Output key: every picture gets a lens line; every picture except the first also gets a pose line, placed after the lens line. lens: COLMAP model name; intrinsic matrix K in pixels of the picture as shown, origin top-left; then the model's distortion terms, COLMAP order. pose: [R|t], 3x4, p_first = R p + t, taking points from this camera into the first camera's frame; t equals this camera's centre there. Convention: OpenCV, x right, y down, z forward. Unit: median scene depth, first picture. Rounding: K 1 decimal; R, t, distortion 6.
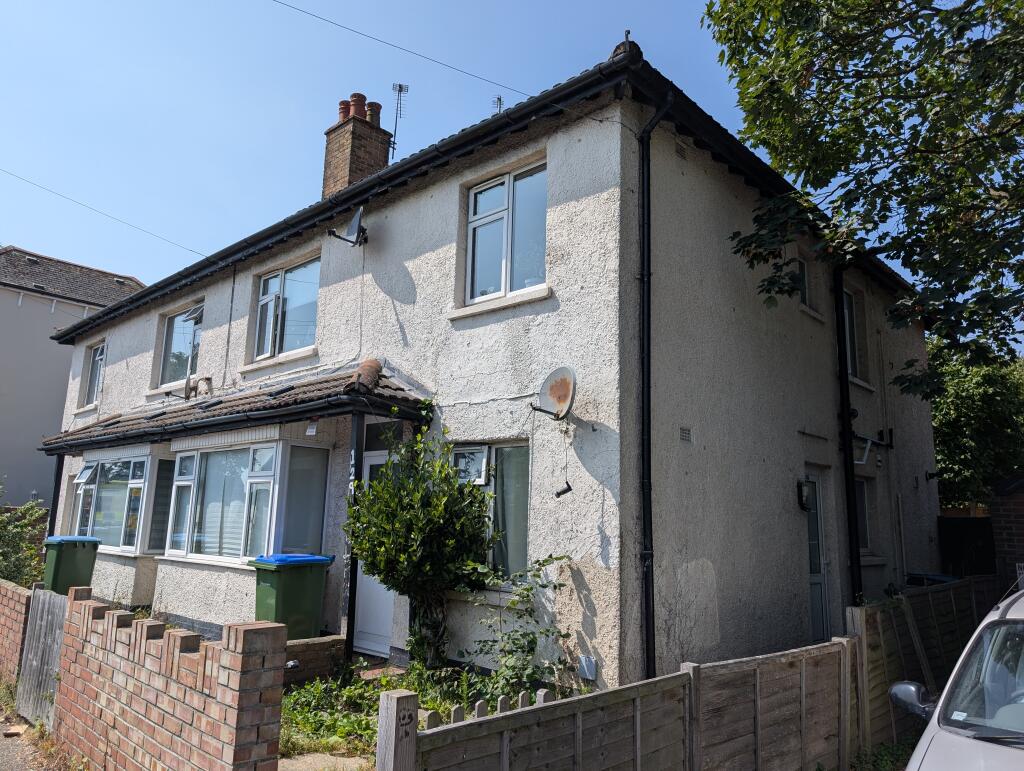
lens RADIAL K [[719.1, 0, 507.0], [0, 719.1, 382.1], [0, 0, 1]] dist [0.038446, -0.008463]
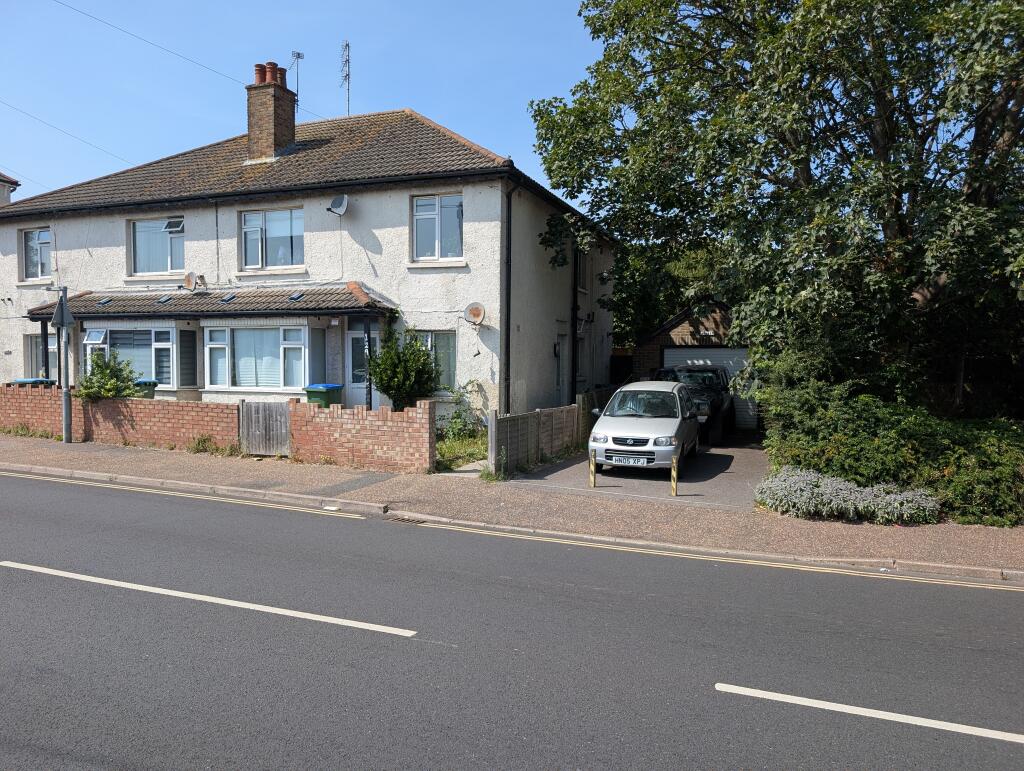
lens RADIAL K [[719.1, 0, 512.1], [0, 719.1, 387.7], [0, 0, 1]] dist [0.038446, -0.008463]
pose [[0.926267, -0.034214, 0.375312, -0.572436], [-0.054802, 0.973057, 0.223957, -0.227434], [-0.372863, -0.228011, 0.899436, -0.989359]]
